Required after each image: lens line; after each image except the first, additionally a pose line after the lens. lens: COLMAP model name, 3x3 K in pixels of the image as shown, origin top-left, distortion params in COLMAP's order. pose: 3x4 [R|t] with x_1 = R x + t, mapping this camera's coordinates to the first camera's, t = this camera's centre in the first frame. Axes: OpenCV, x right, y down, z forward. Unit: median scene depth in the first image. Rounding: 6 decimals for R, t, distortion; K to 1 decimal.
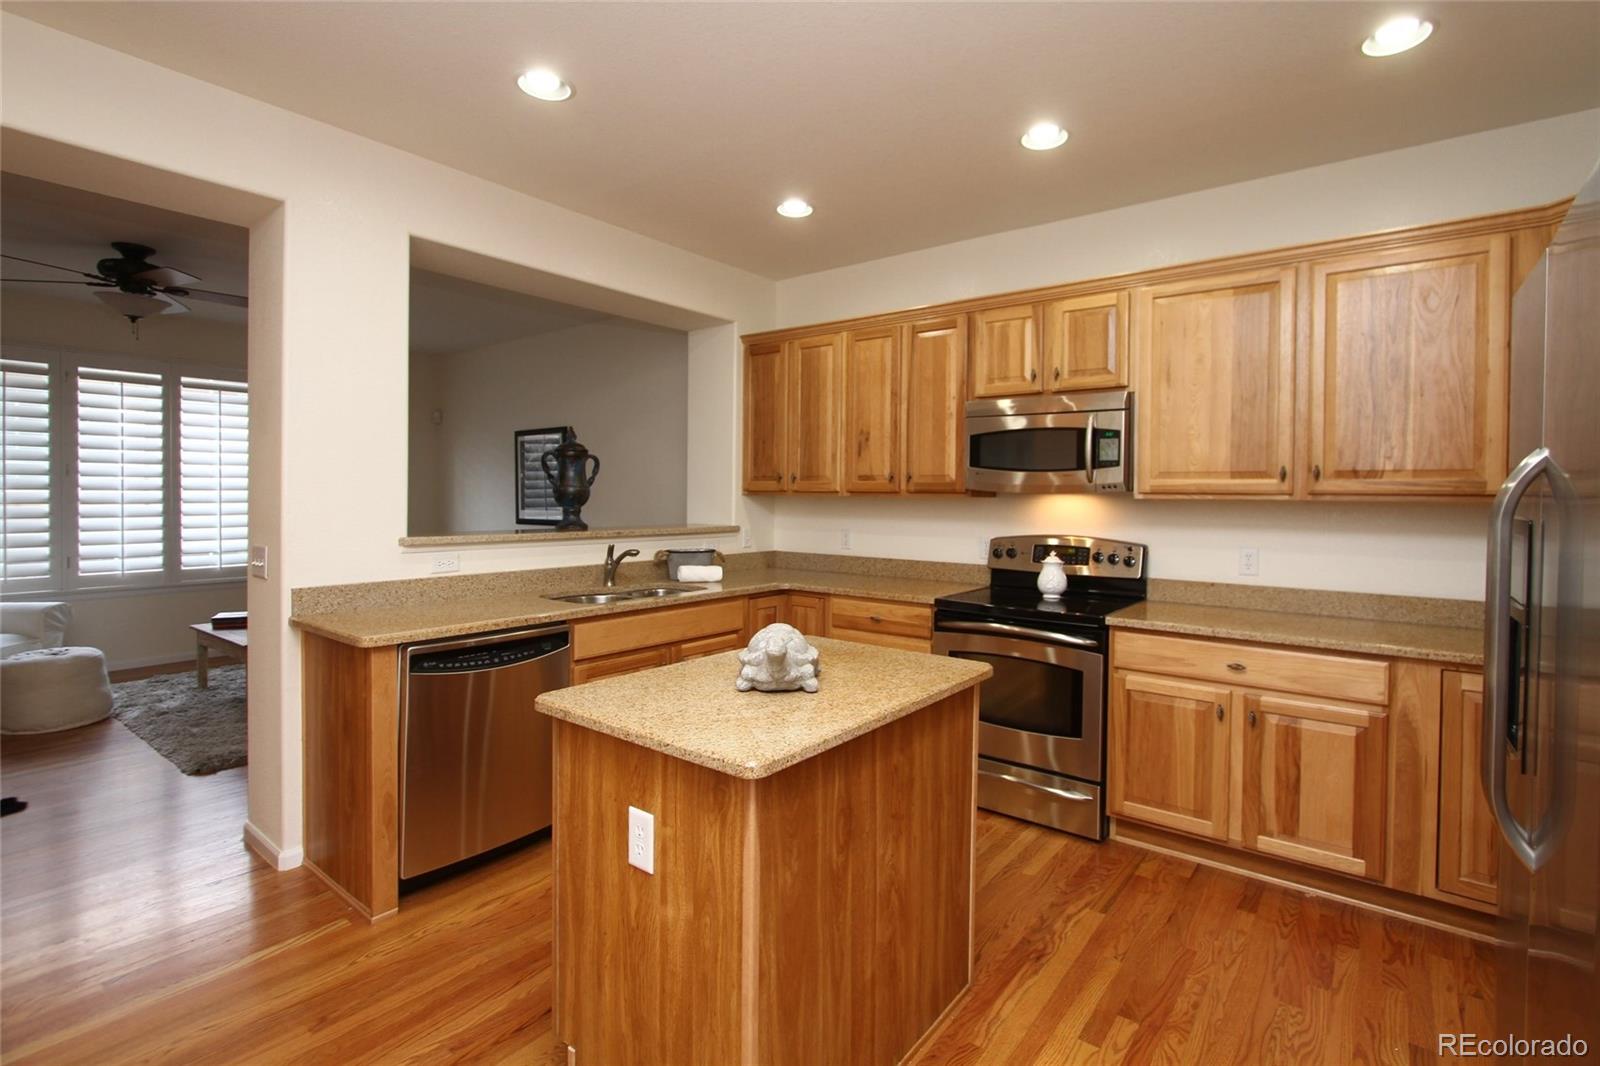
lens RADIAL K [[740.9, 0, 835.9], [0, 740.9, 502.3], [0, 0, 1]] dist [-0.010092, 0.000618]
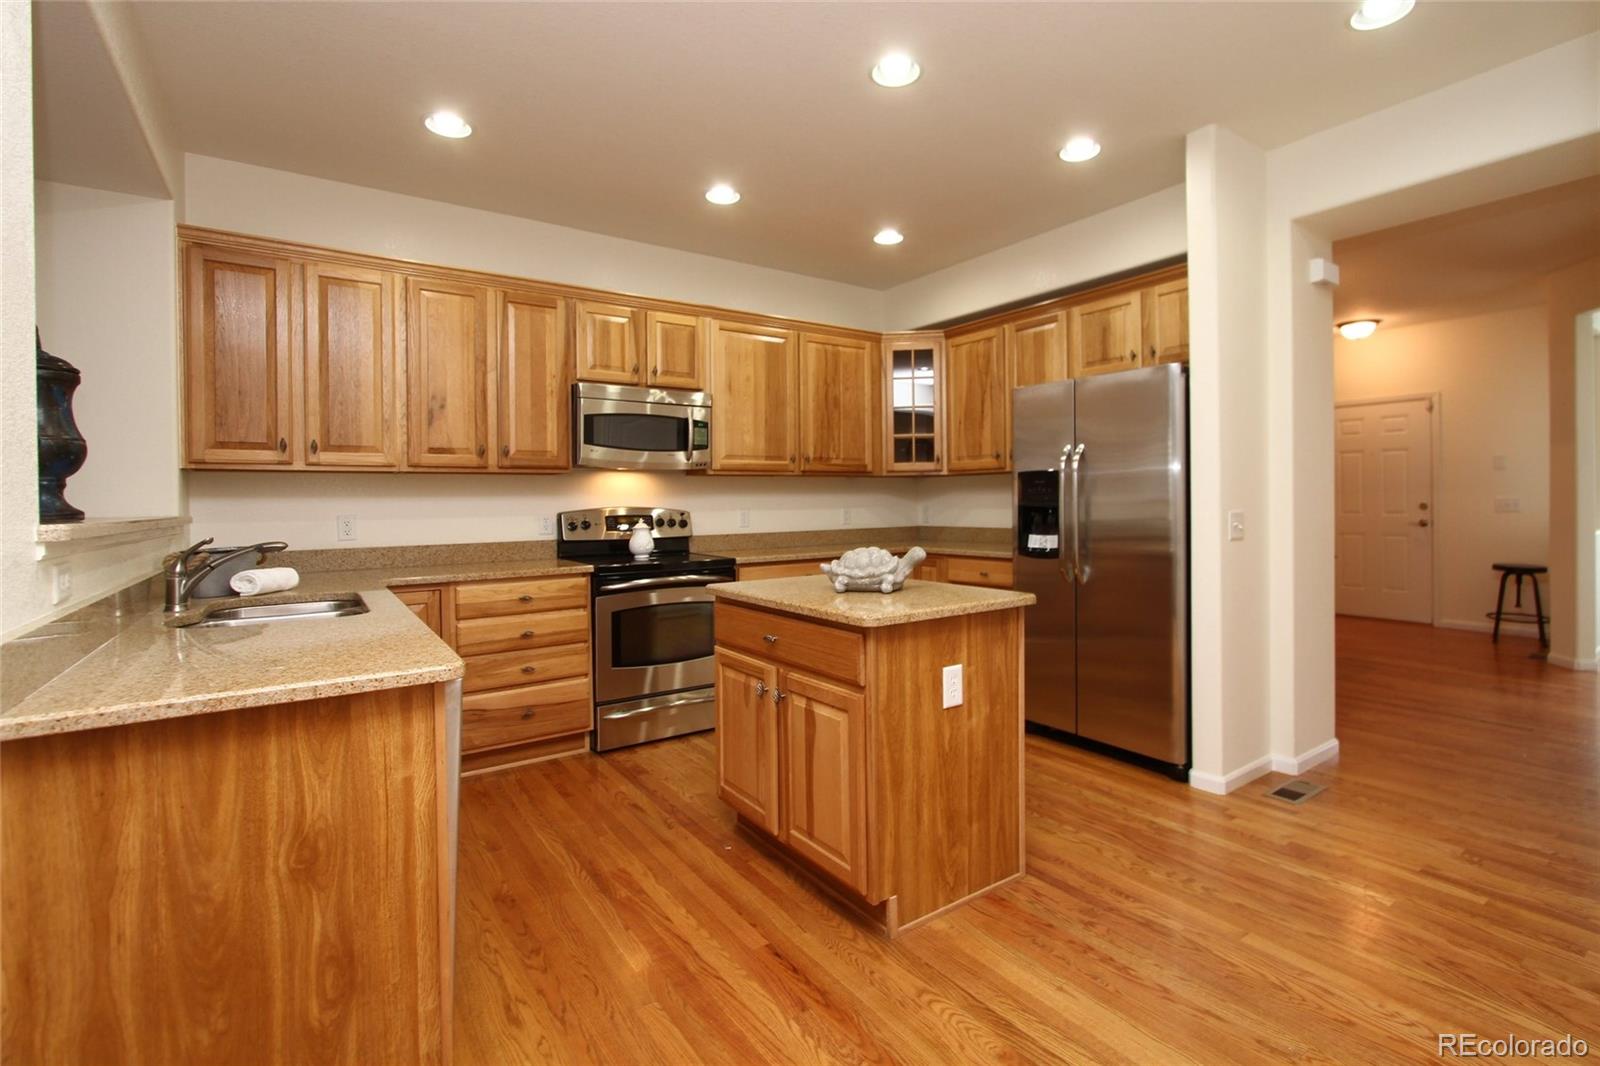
lens RADIAL K [[740.9, 0, 833.8], [0, 740.9, 506.8], [0, 0, 1]] dist [-0.010092, 0.000618]
pose [[0.299555, -0.022979, 0.953802, -0.787699], [0.025808, 0.999539, 0.015975, 0.037641], [-0.953730, 0.019831, 0.300010, 0.364311]]
